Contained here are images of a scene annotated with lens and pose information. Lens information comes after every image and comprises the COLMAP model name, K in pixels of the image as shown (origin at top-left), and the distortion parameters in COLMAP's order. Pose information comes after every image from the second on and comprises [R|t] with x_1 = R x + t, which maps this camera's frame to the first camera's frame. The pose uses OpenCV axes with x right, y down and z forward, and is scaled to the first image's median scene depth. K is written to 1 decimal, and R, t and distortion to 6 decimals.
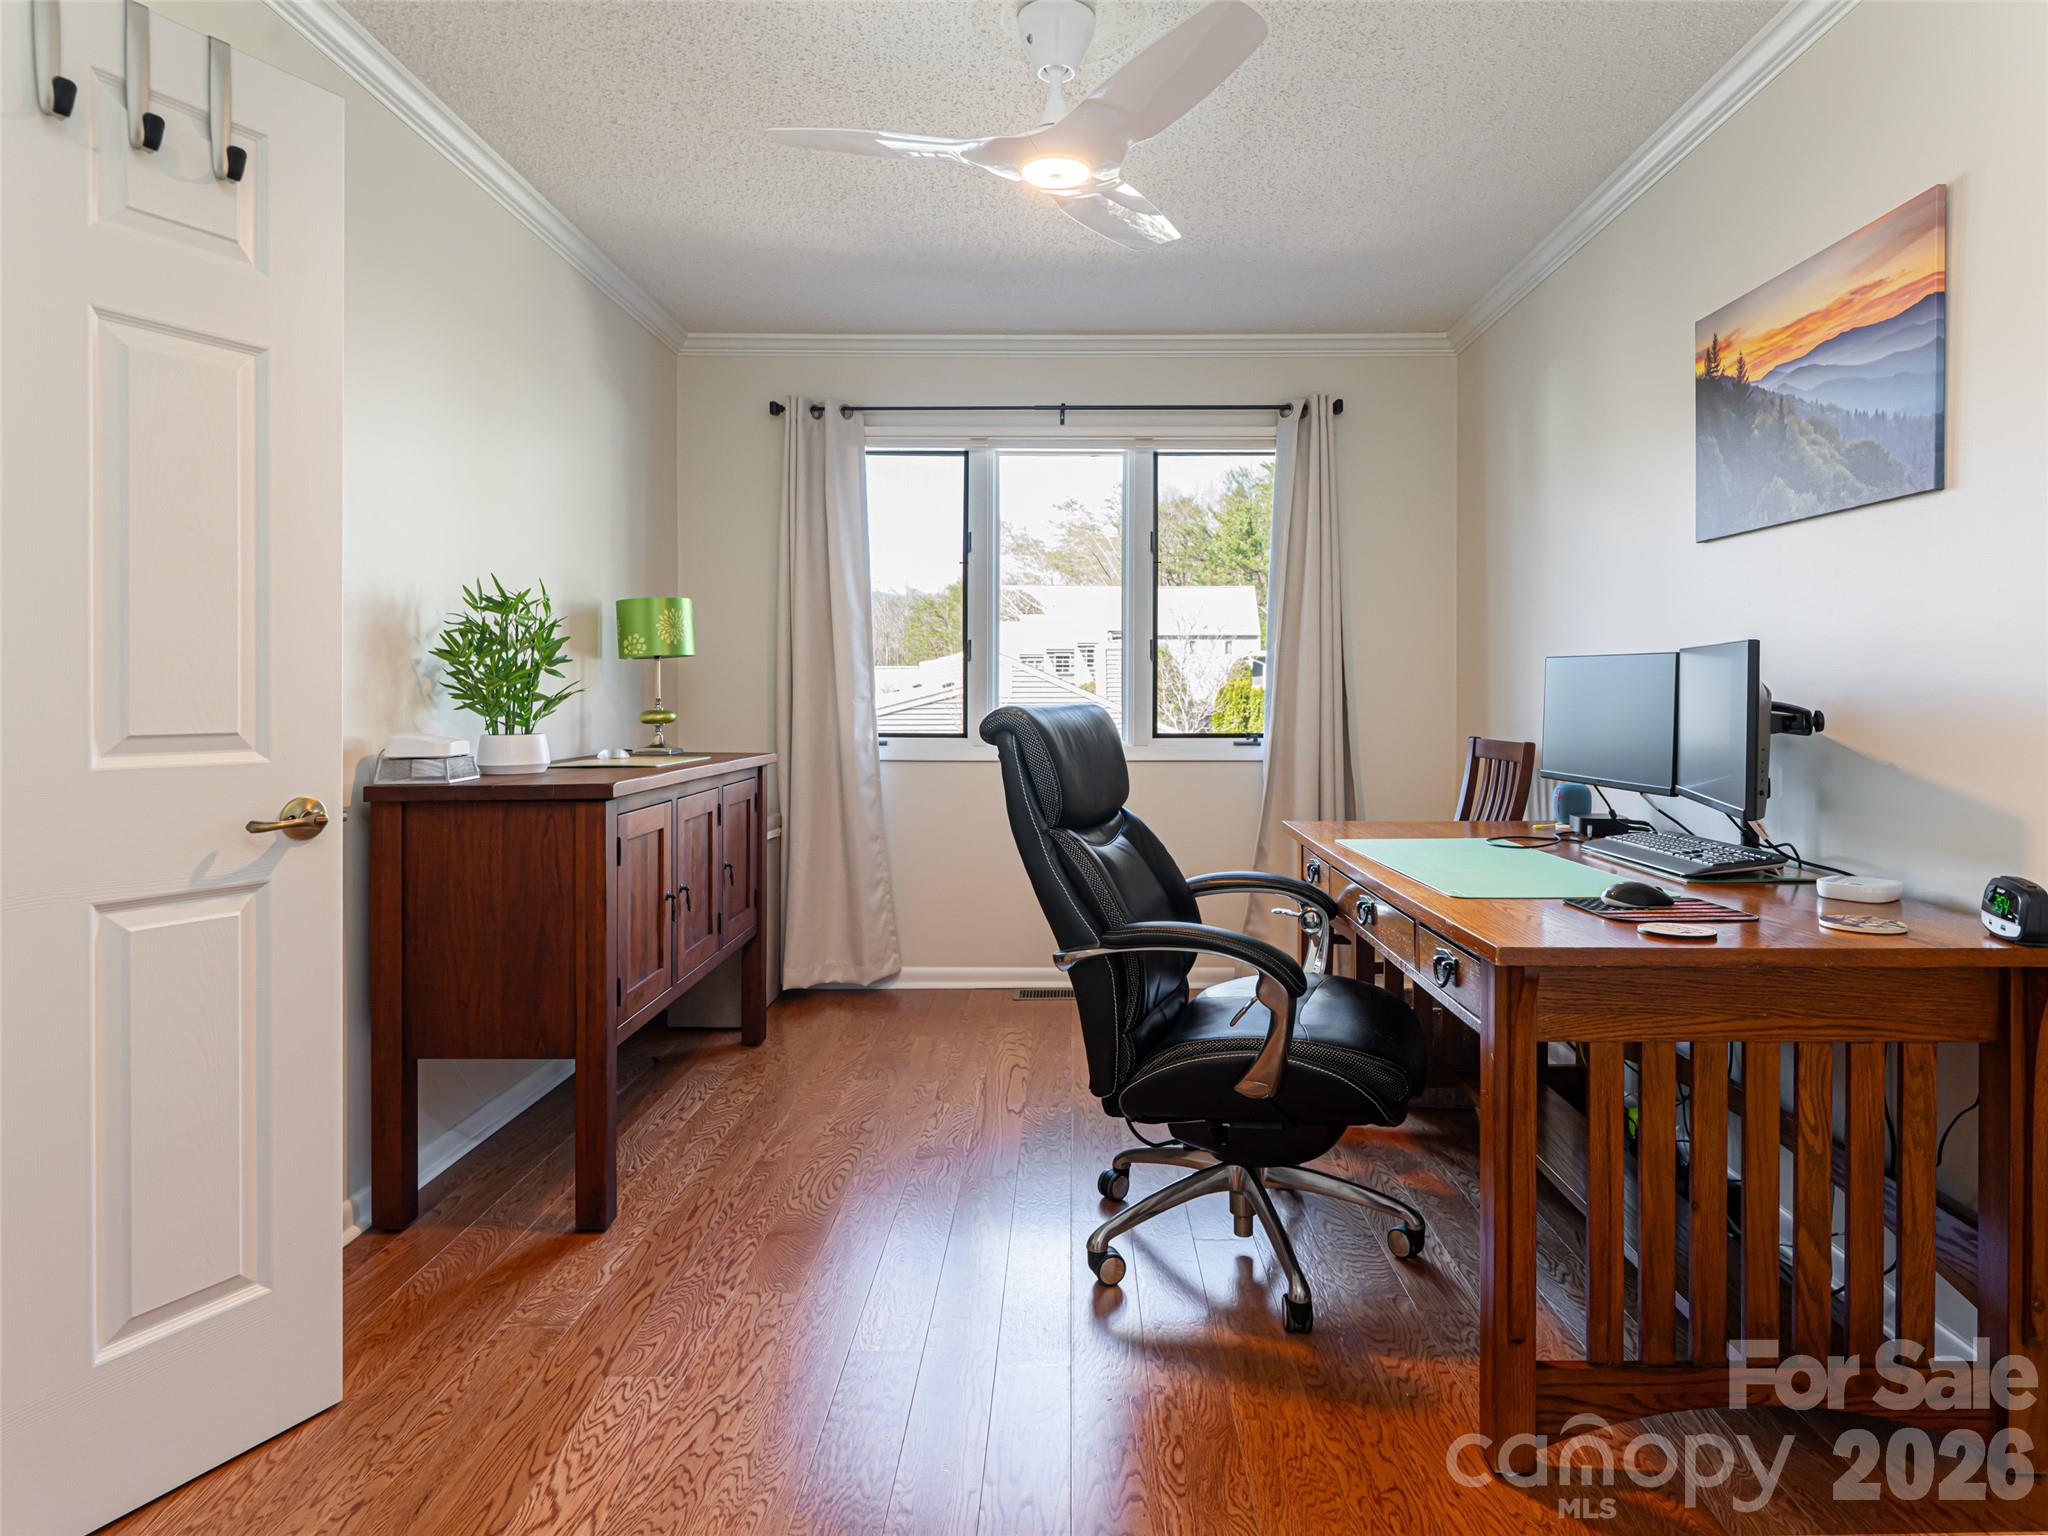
lens RADIAL K [[1218.7, 0, 1034.0], [0, 1218.7, 760.6], [0, 0, 1]] dist [0.000782, -0.001240]
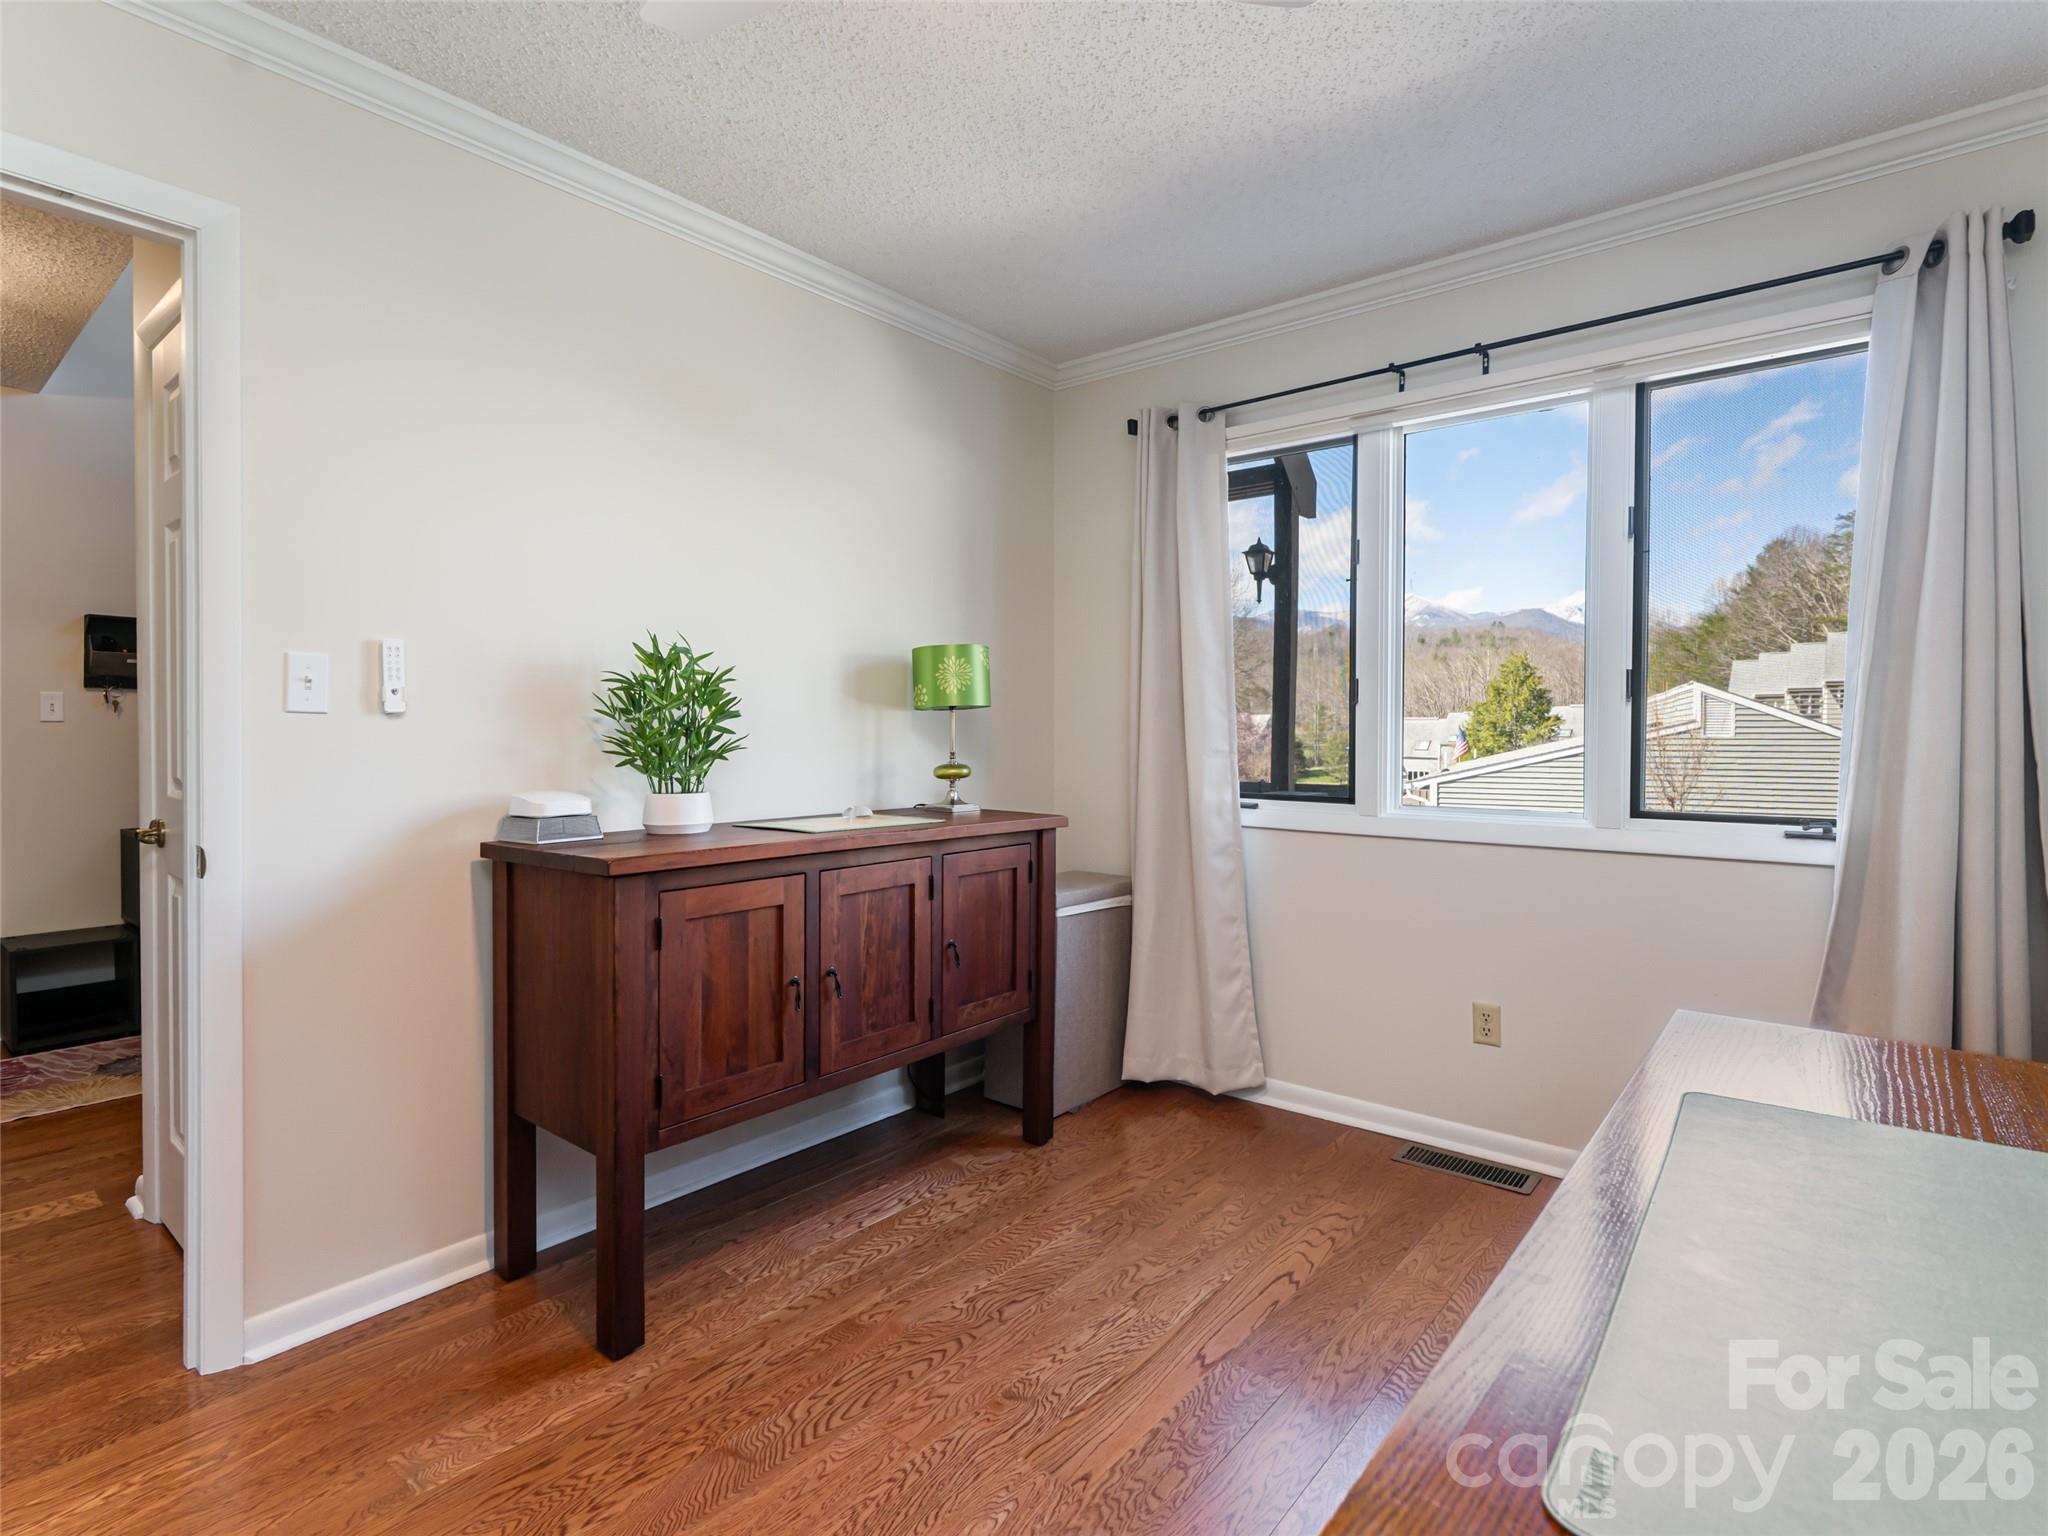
lens RADIAL K [[1022.6, 0, 1014.2], [0, 1022.6, 769.8], [0, 0, 1]] dist [0.000603, -0.002128]
pose [[0.763179, 0.025330, -0.645691, 0.212015], [-0.035980, 0.999347, -0.003323, -0.032345], [0.645185, 0.025768, 0.763592, 0.379593]]
